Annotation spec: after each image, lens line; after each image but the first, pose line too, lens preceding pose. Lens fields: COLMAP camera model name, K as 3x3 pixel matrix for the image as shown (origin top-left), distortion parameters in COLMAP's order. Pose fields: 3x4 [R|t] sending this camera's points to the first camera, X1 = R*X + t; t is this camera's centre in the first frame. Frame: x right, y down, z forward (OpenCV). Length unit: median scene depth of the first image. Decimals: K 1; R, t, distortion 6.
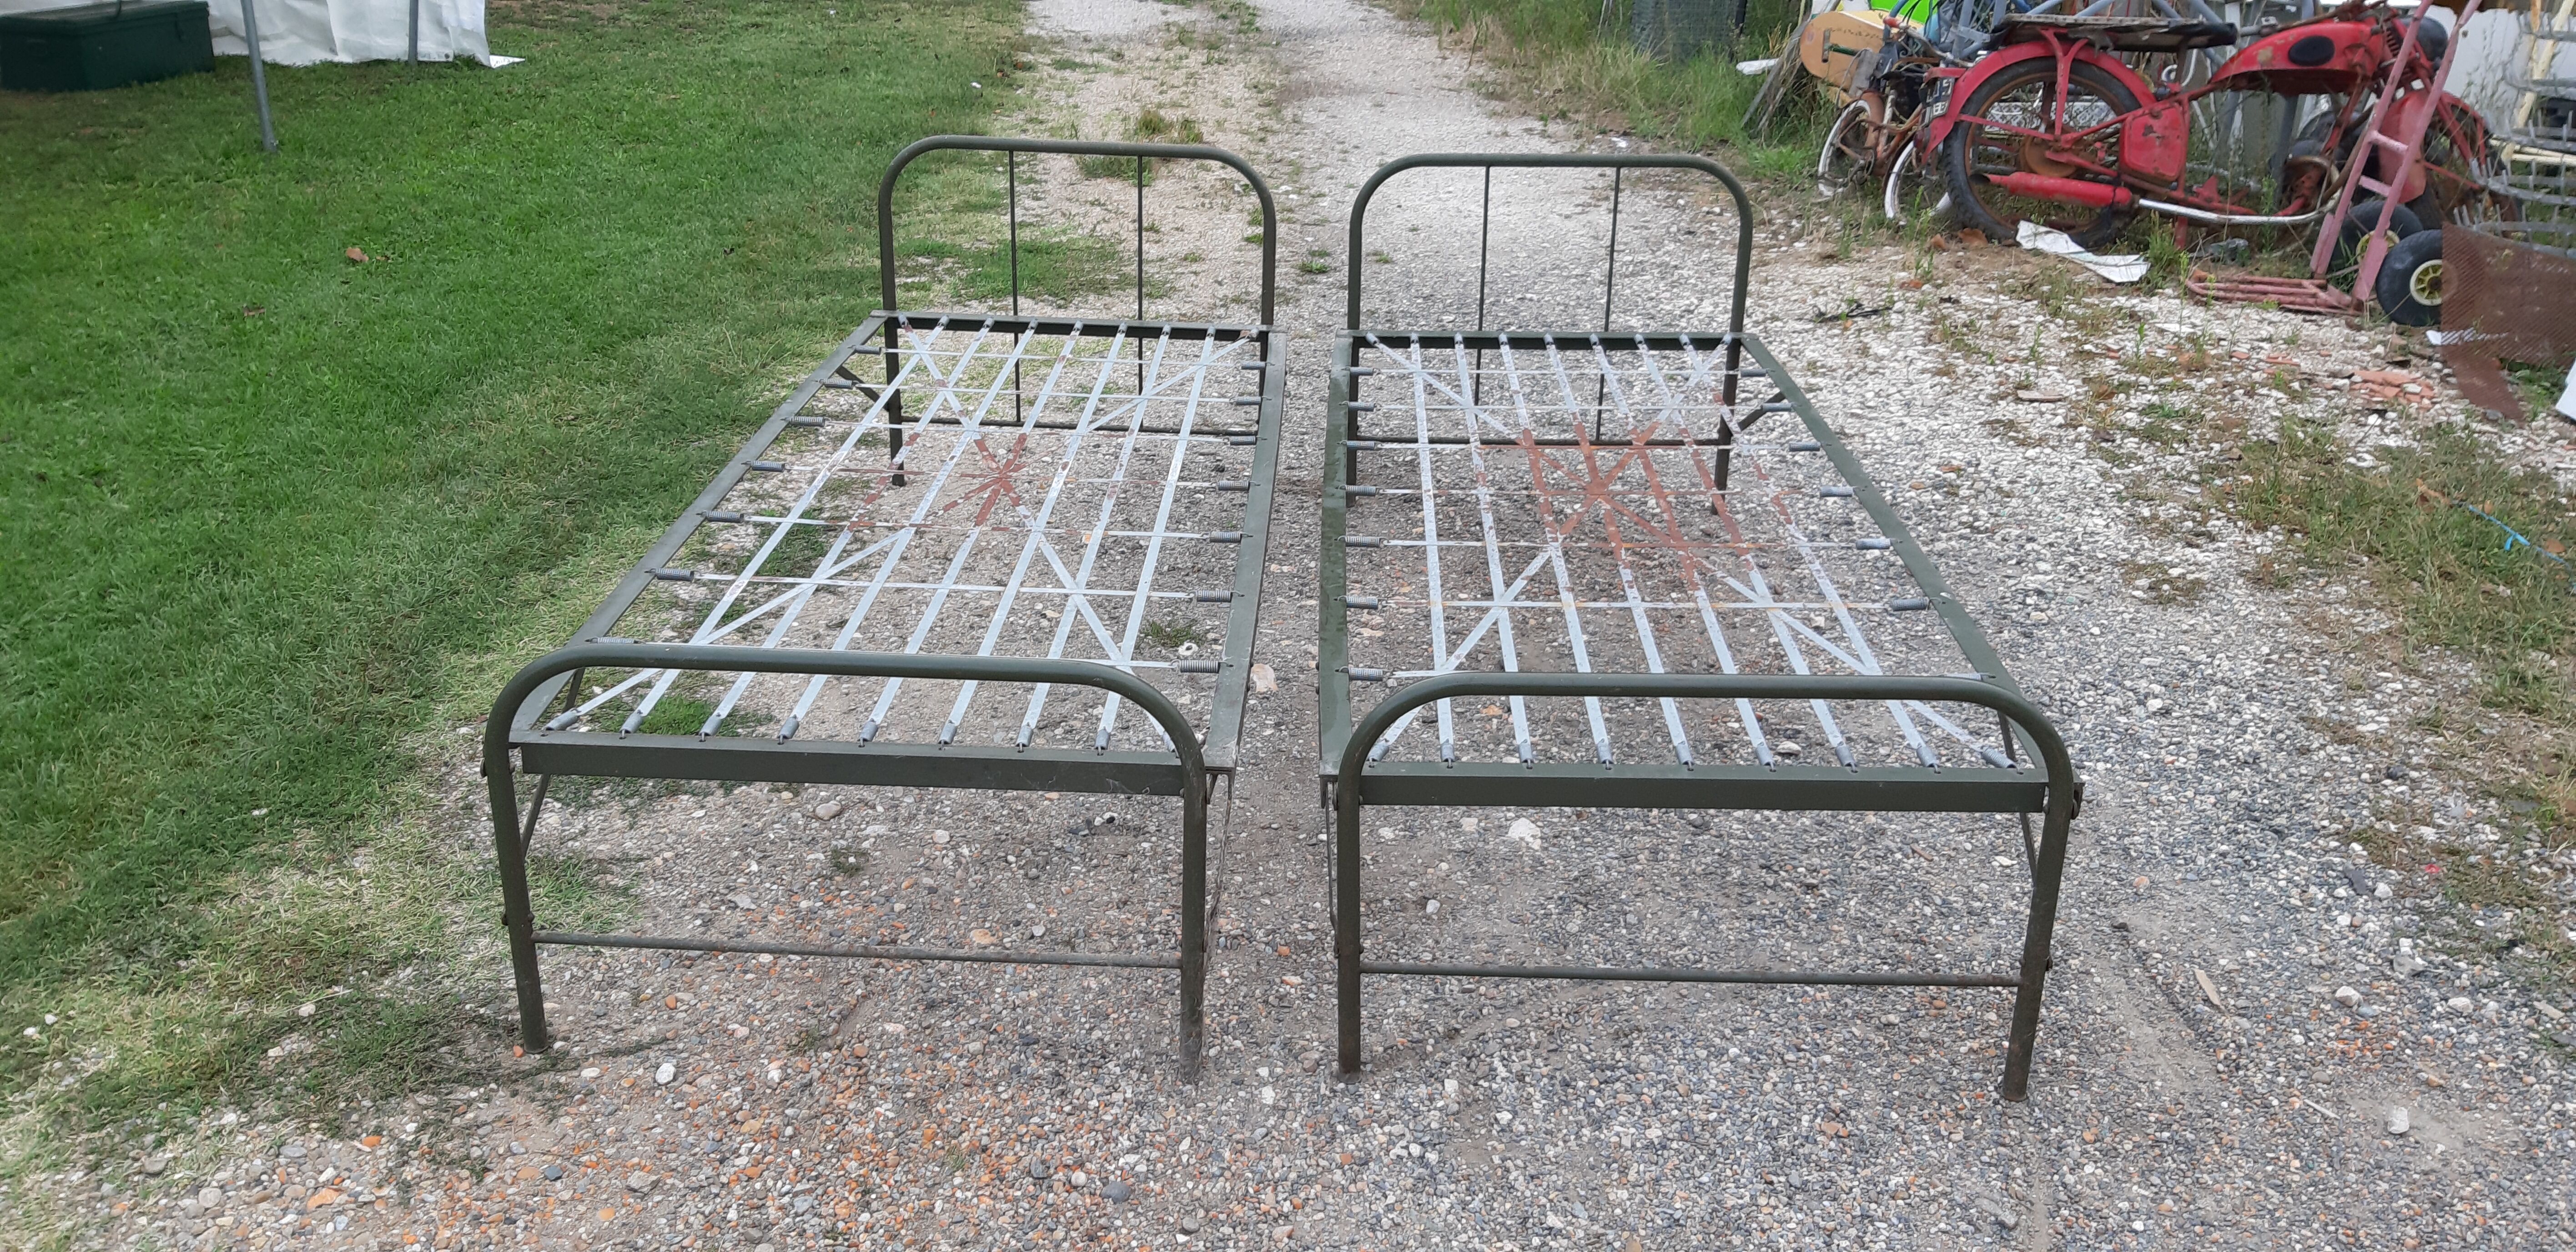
lens RADIAL K [[2015.2, 0, 1303.9], [0, 2015.2, 606.0], [0, 0, 1]] dist [0.025050, -0.089702]
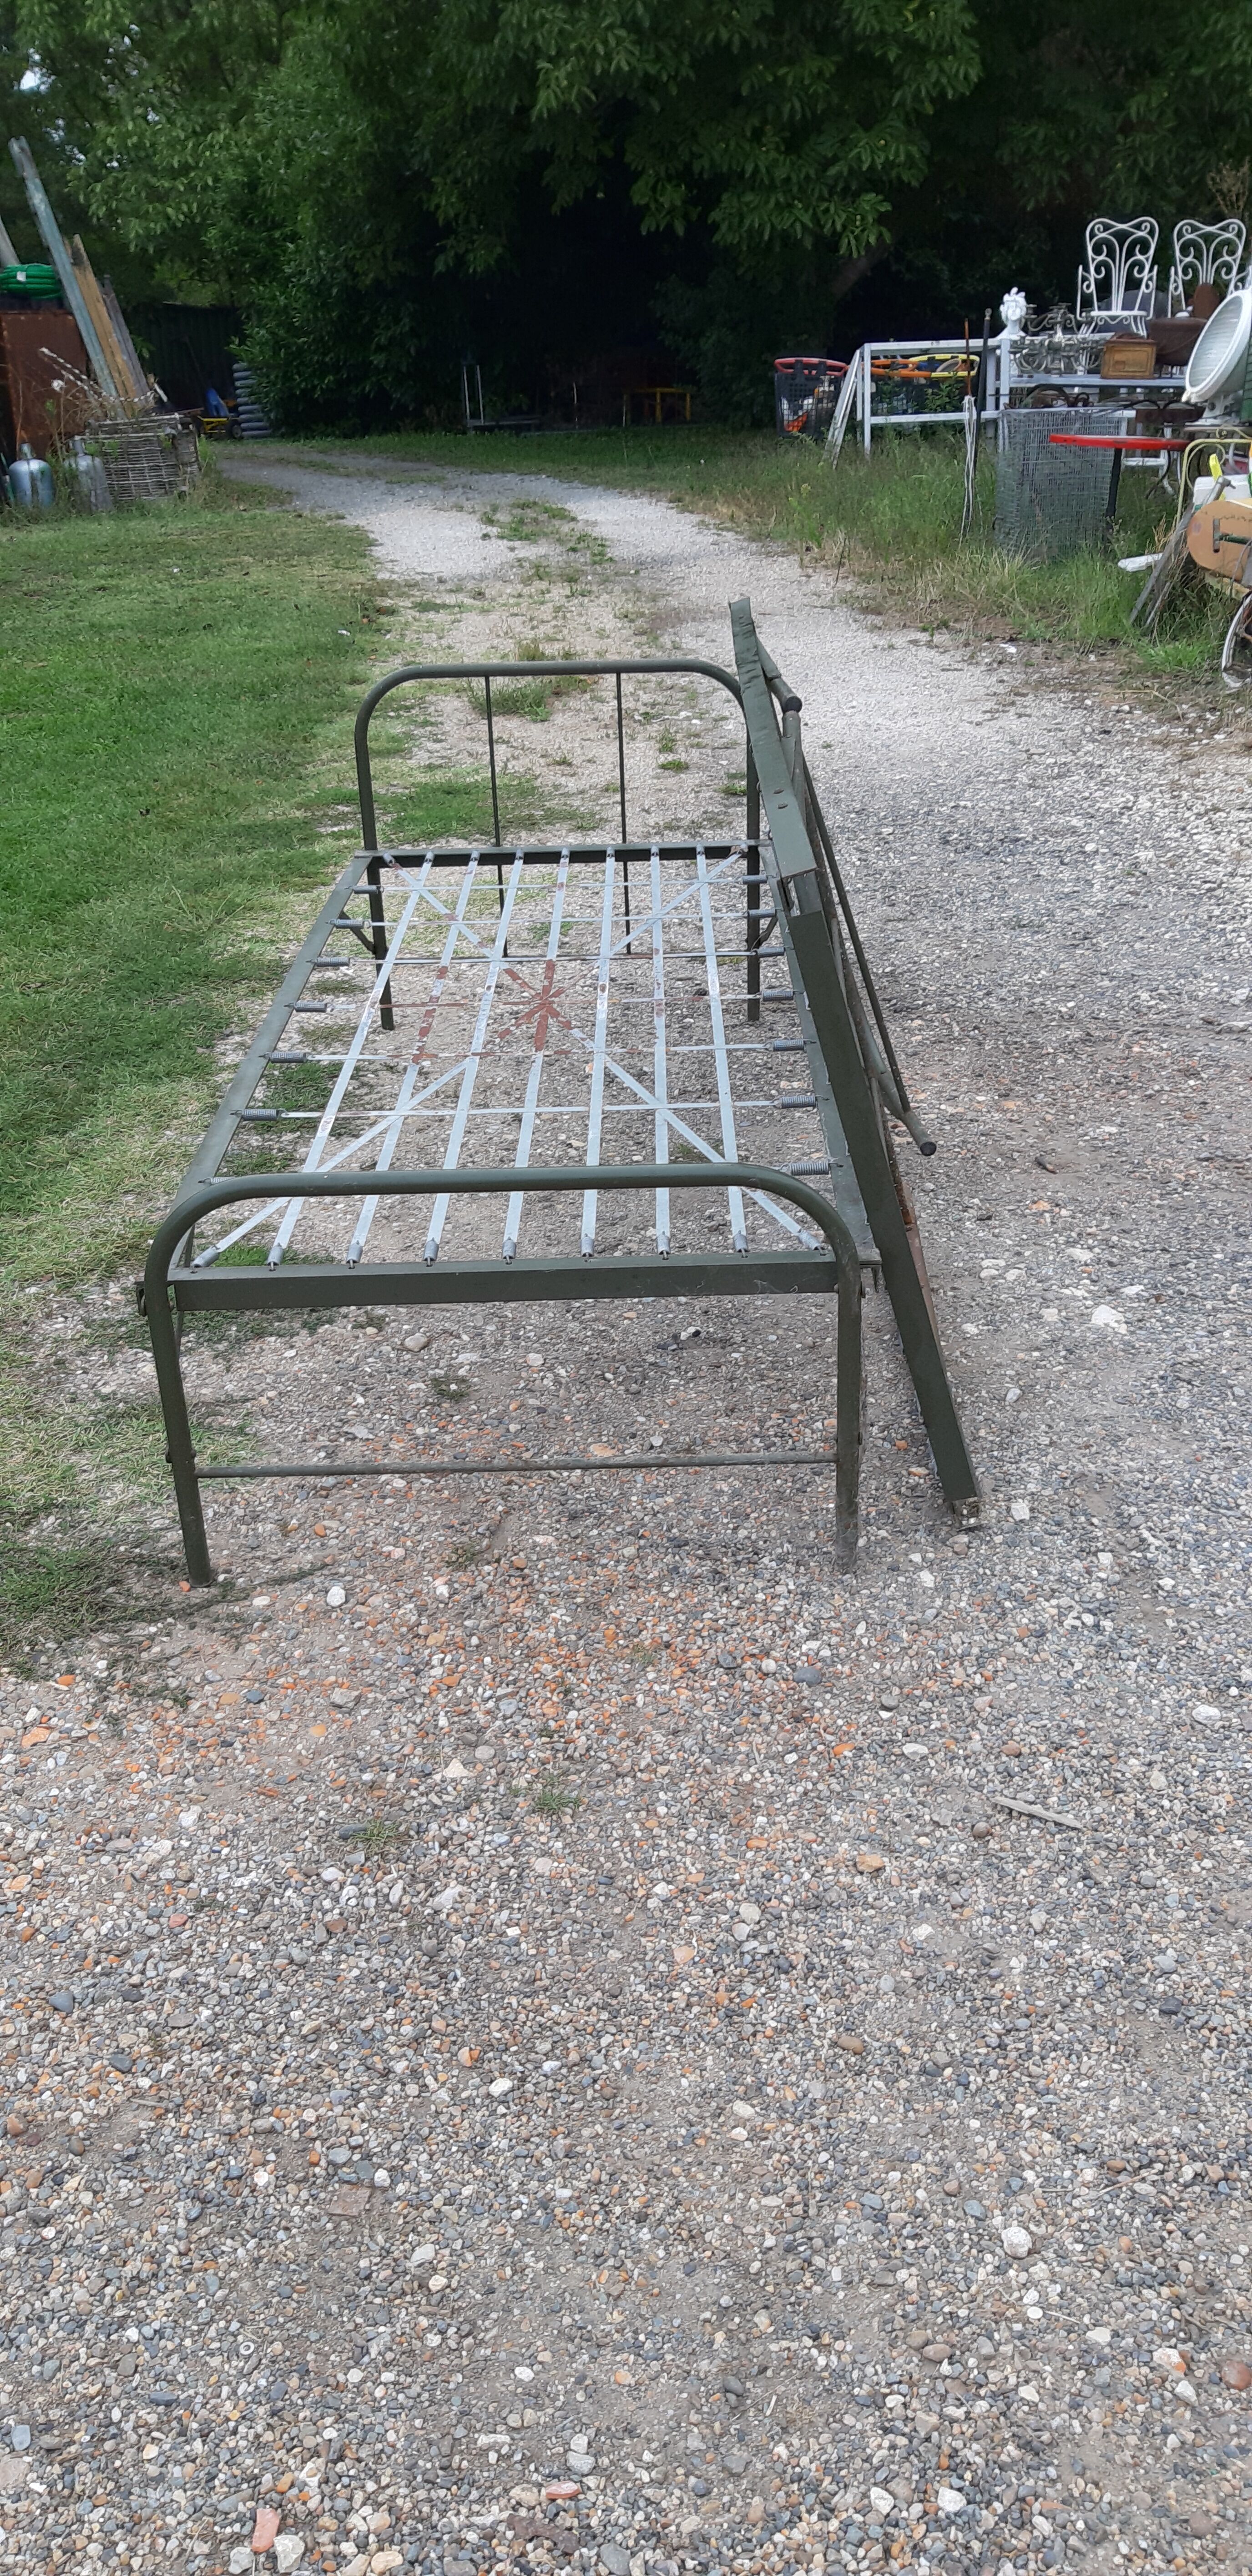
lens RADIAL K [[2015.2, 0, 625.8], [0, 2015.2, 1297.0], [0, 0, 1]] dist [0.025050, -0.089702]
pose [[0.997792, -0.066174, 0.005709, -0.133950], [0.065651, 0.995633, 0.066375, 0.018677], [-0.010076, -0.065854, 0.997778, -0.004430]]
